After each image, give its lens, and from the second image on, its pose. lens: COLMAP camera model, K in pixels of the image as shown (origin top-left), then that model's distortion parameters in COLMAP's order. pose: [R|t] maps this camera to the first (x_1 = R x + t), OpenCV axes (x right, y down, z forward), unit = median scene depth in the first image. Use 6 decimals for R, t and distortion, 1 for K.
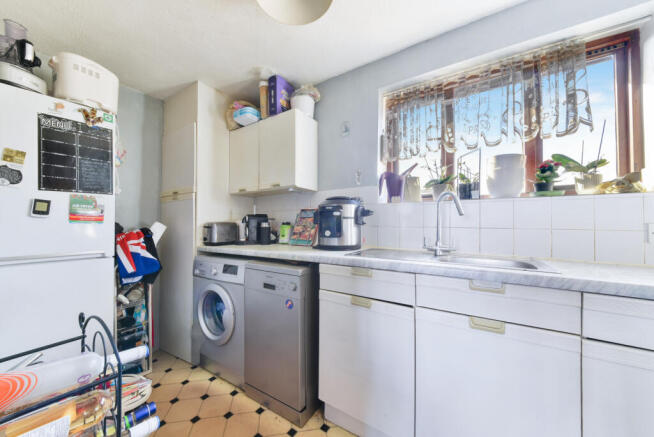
lens RADIAL K [[266.1, 0, 325.0], [0, 266.1, 226.2], [0, 0, 1]] dist [-0.000143, -0.000092]
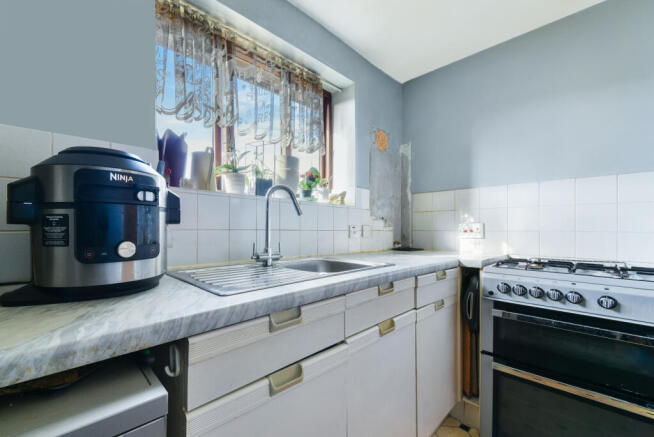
lens RADIAL K [[266.1, 0, 325.0], [0, 266.1, 226.2], [0, 0, 1]] dist [-0.000143, -0.000092]
pose [[0.209094, -0.001165, 0.977895, -0.312268], [-0.005916, 0.999979, 0.002456, -0.007473], [-0.977878, -0.006299, 0.209083, 0.729313]]
